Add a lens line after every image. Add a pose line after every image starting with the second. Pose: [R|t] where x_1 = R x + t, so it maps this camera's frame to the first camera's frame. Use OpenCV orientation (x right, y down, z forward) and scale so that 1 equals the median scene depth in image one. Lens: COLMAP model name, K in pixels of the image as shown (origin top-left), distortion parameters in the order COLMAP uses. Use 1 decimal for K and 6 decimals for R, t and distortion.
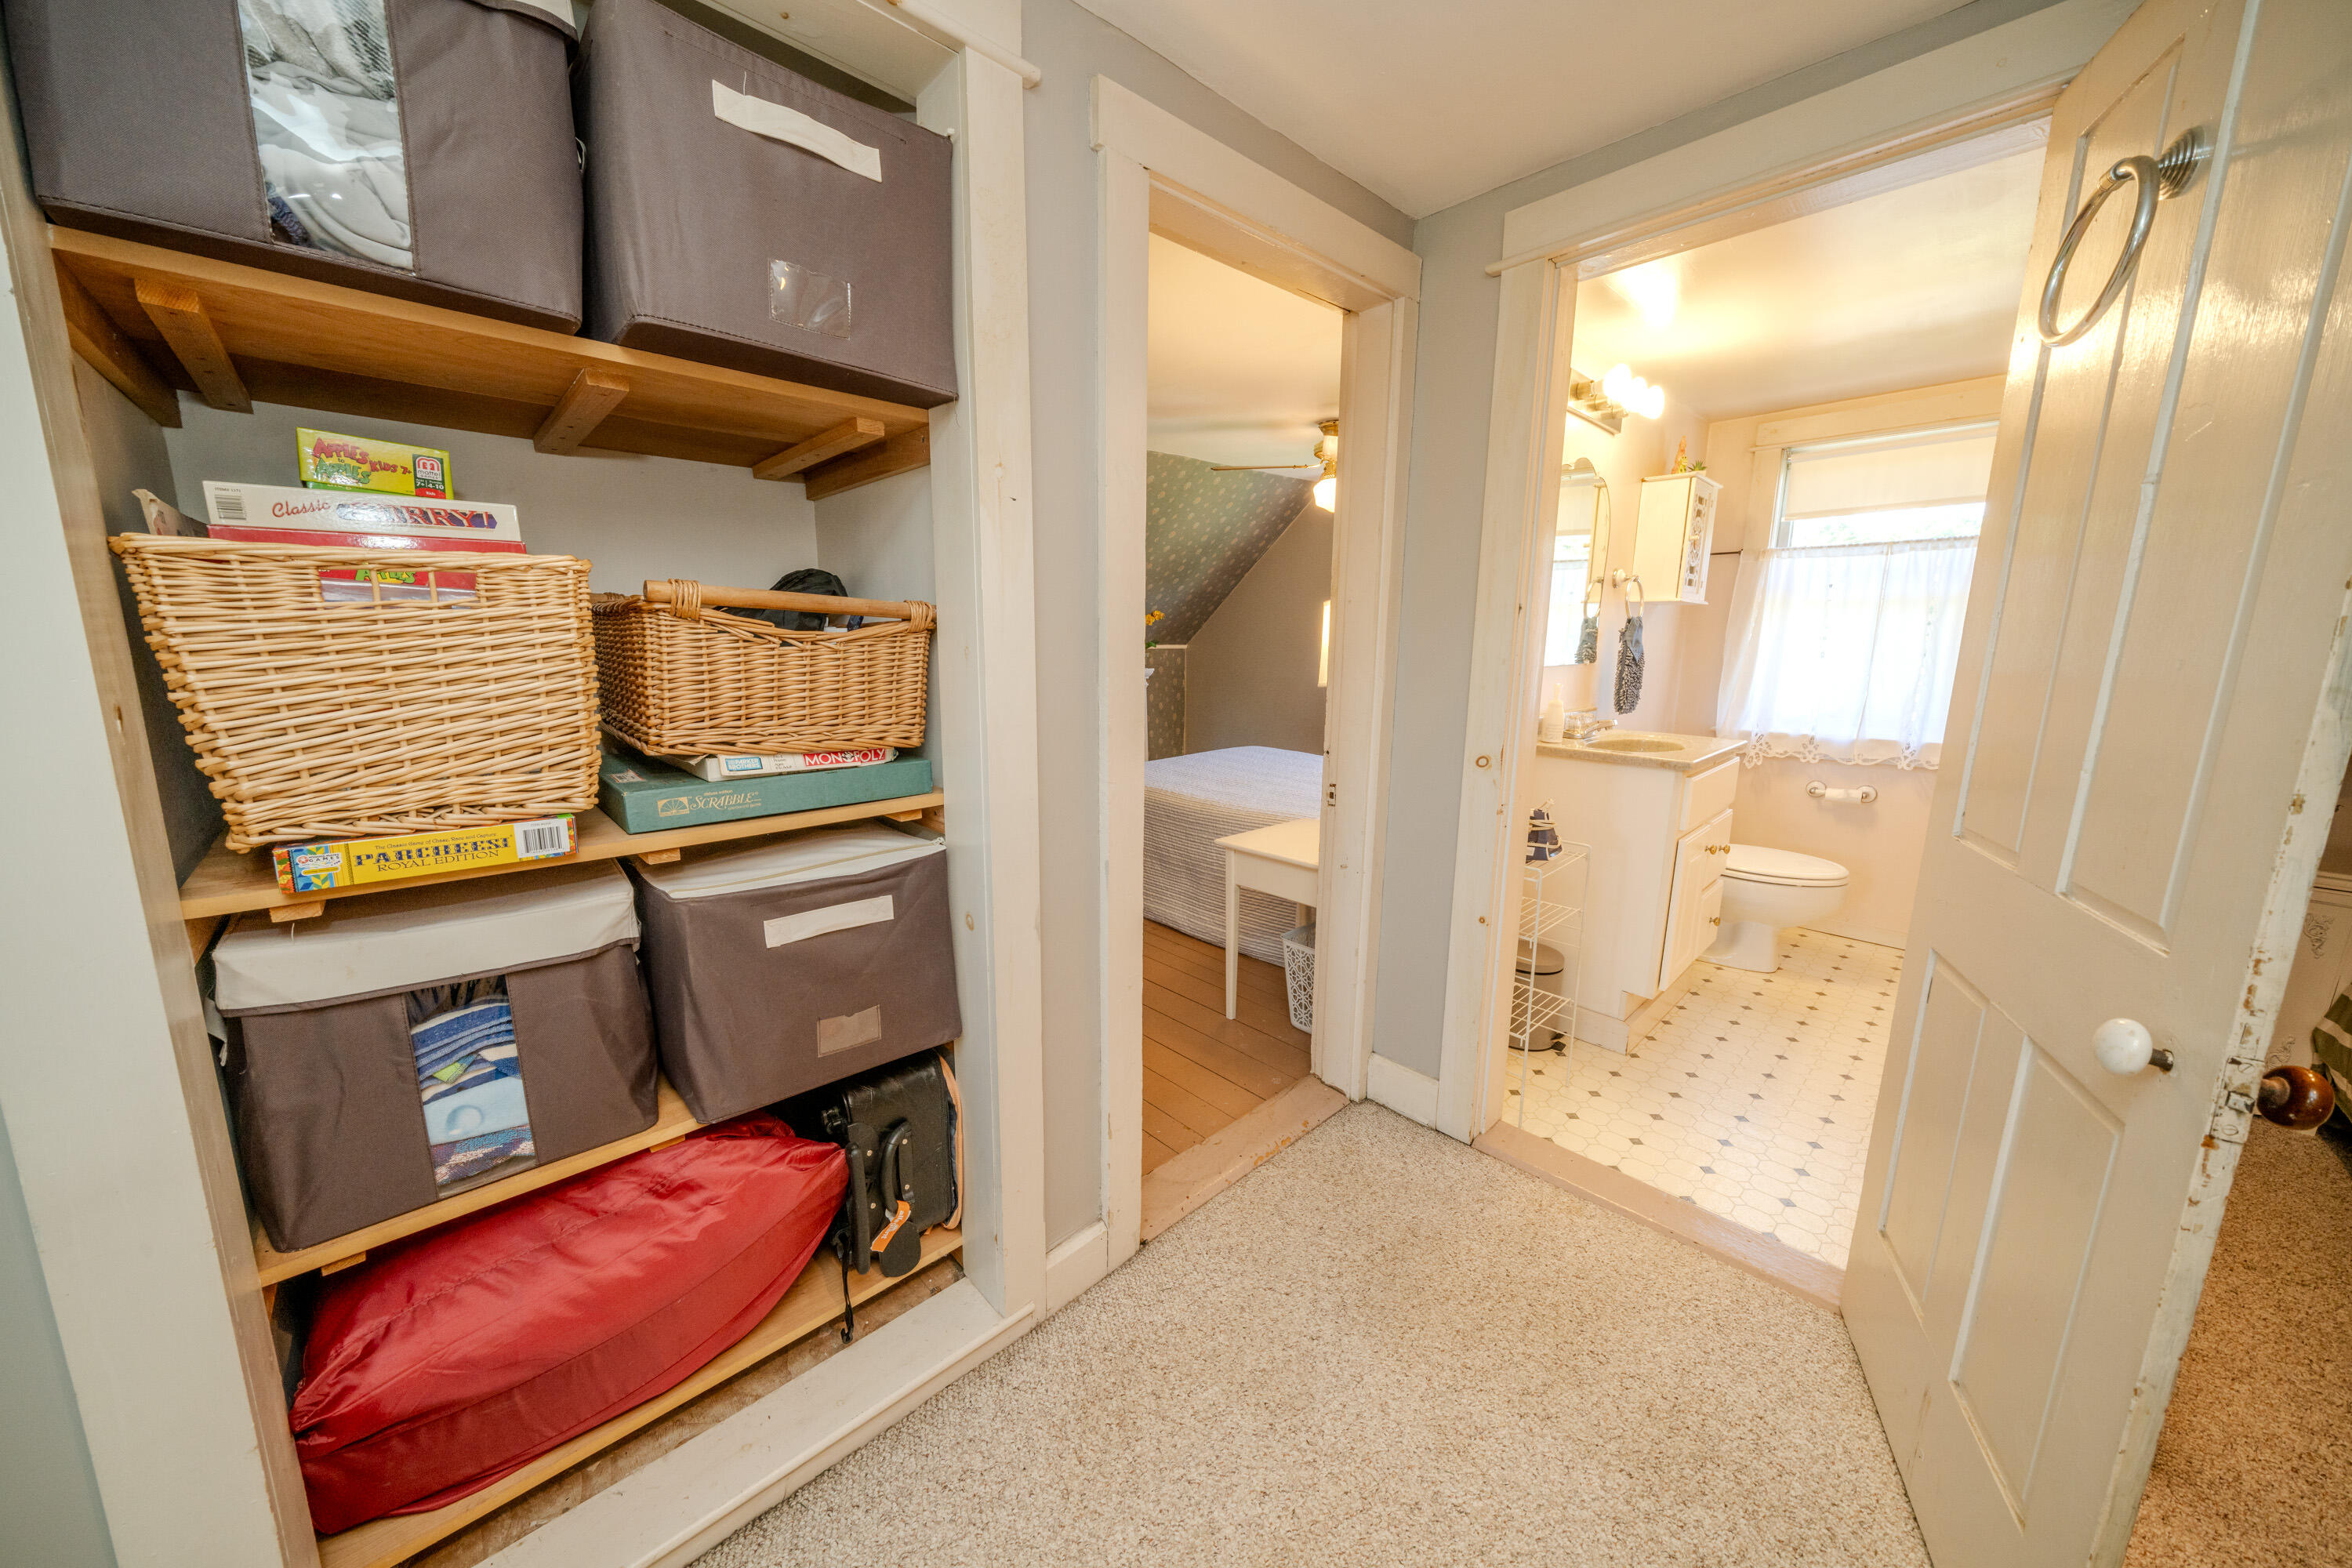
lens RADIAL K [[807.9, 0, 1164.8], [0, 807.9, 785.5], [0, 0, 1]] dist [-0.009829, -0.000030]
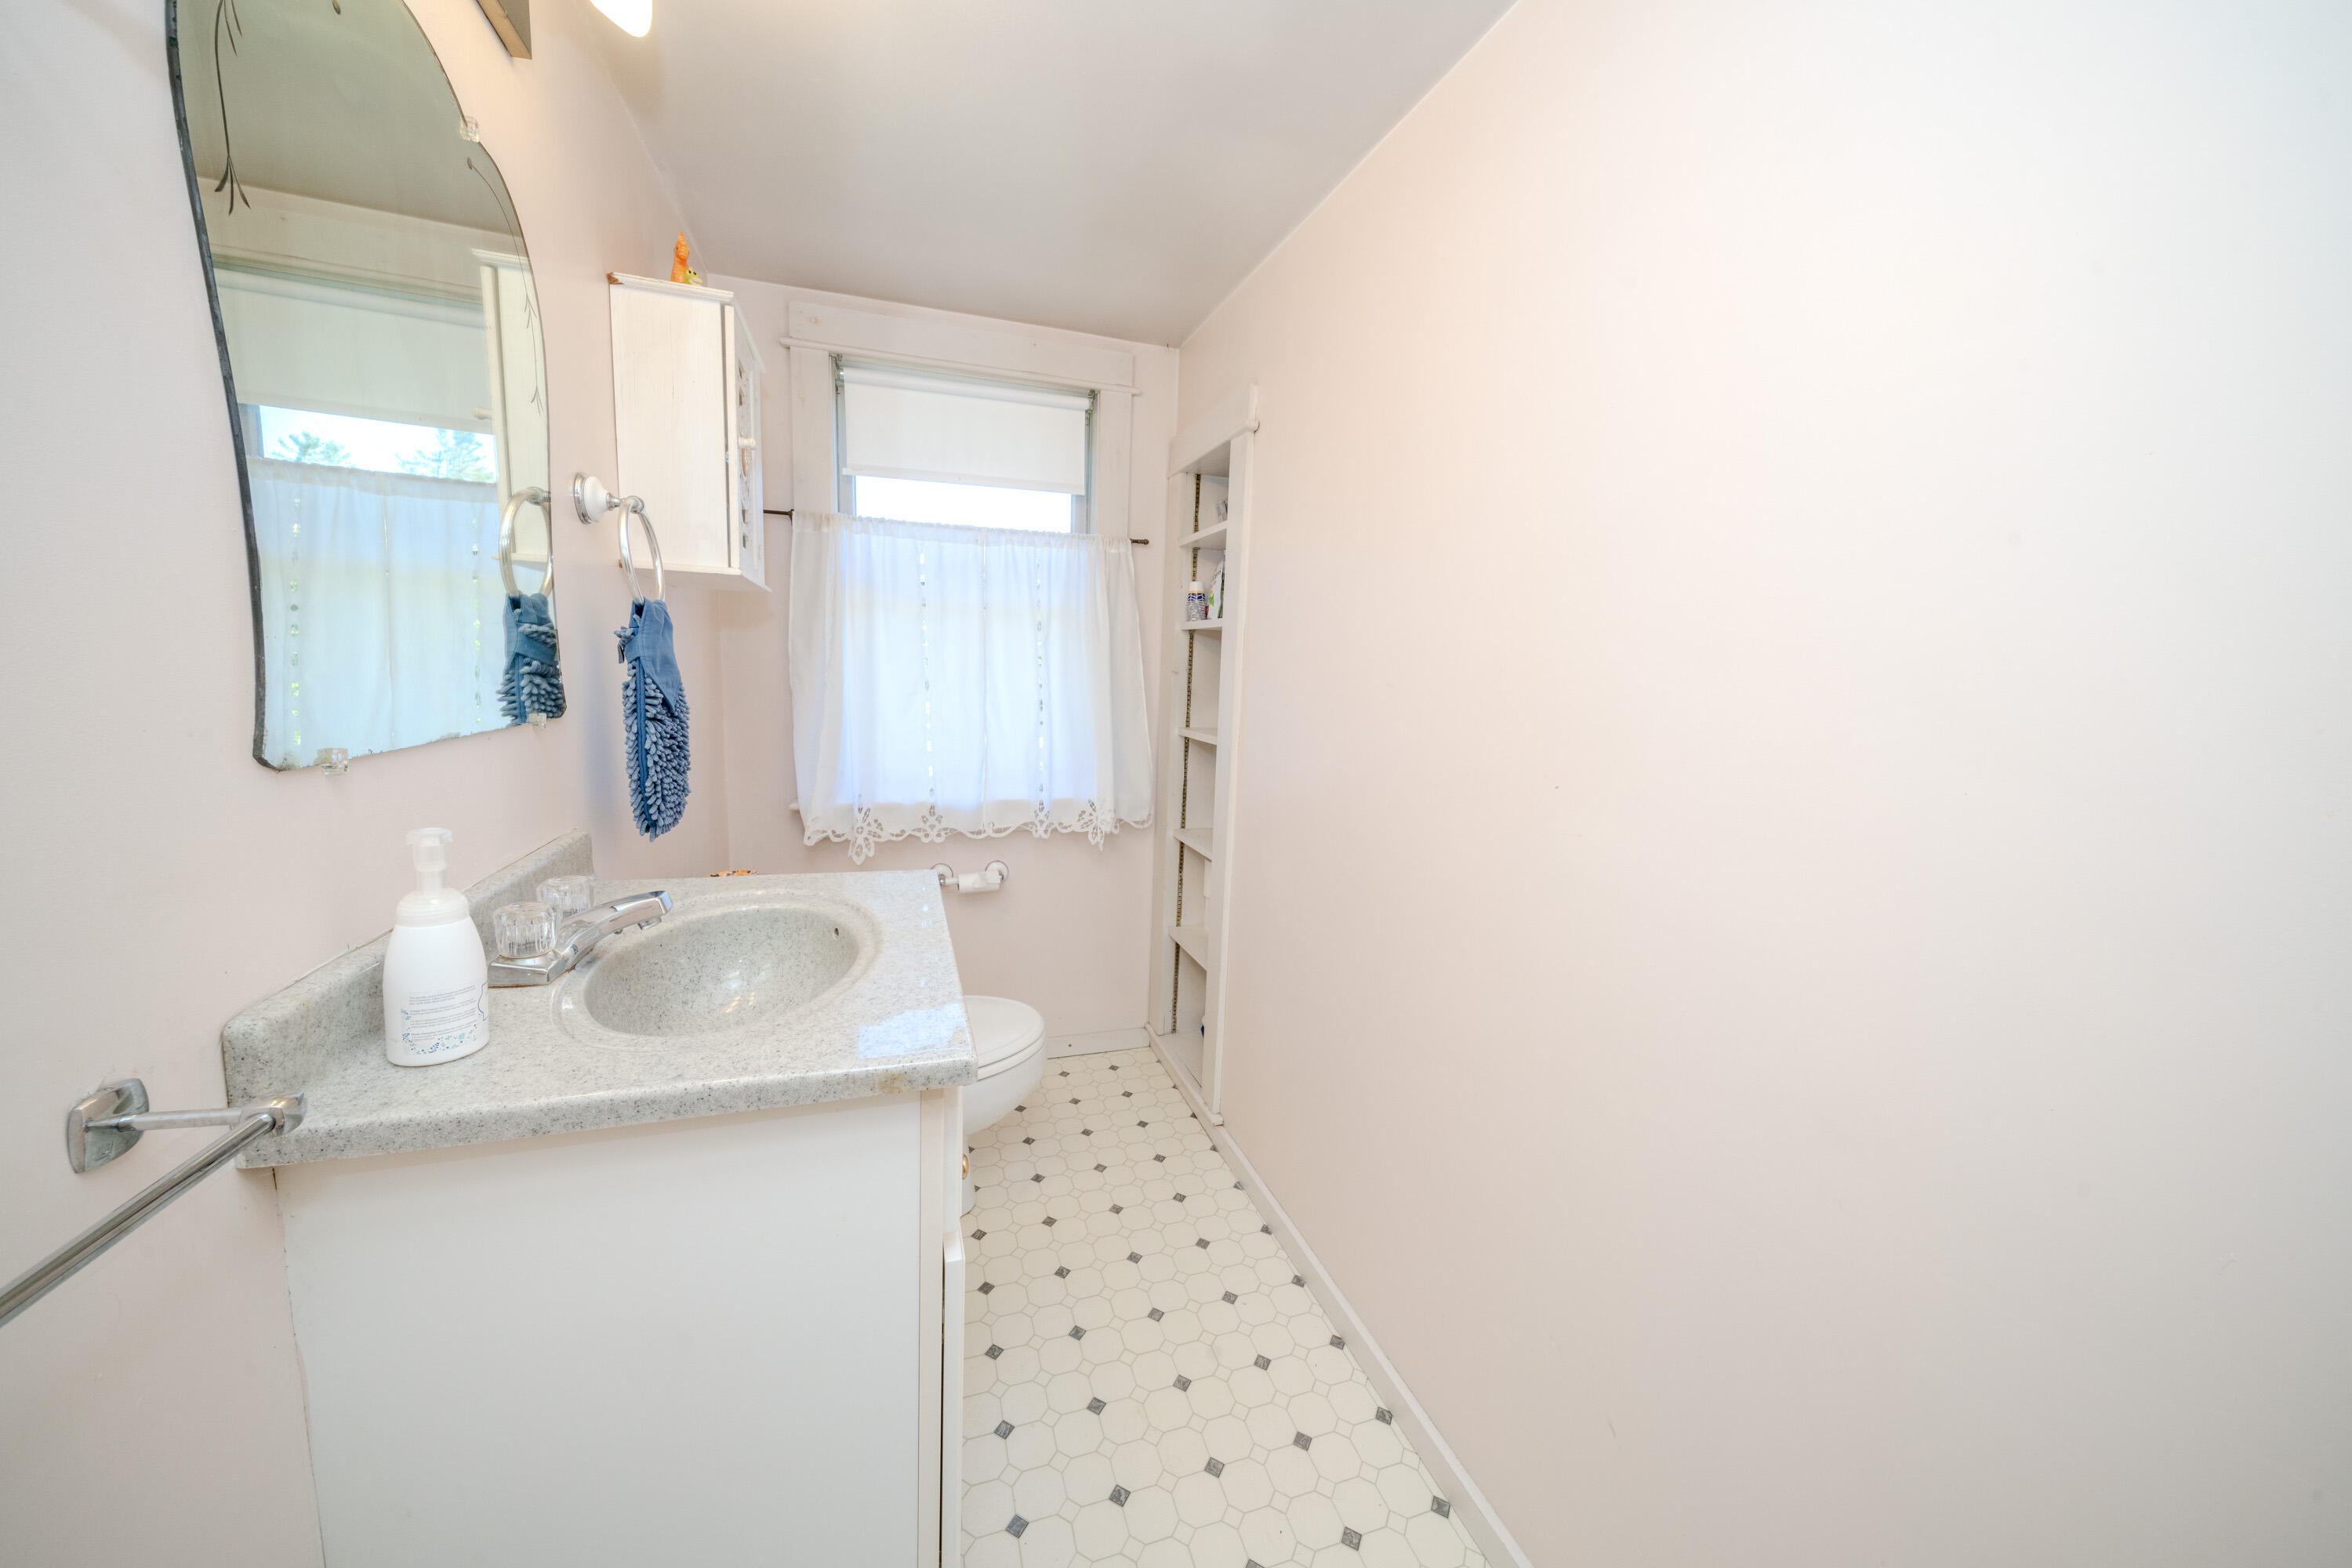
lens RADIAL K [[804.3, 0, 1166.6], [0, 804.3, 781.3], [0, 0, 1]] dist [-0.000216, -0.000019]
pose [[0.413185, -0.114926, 0.903366, 0.306334], [0.126971, 0.989585, 0.067821, -0.111051], [-0.901752, 0.086679, 0.423474, 0.586518]]
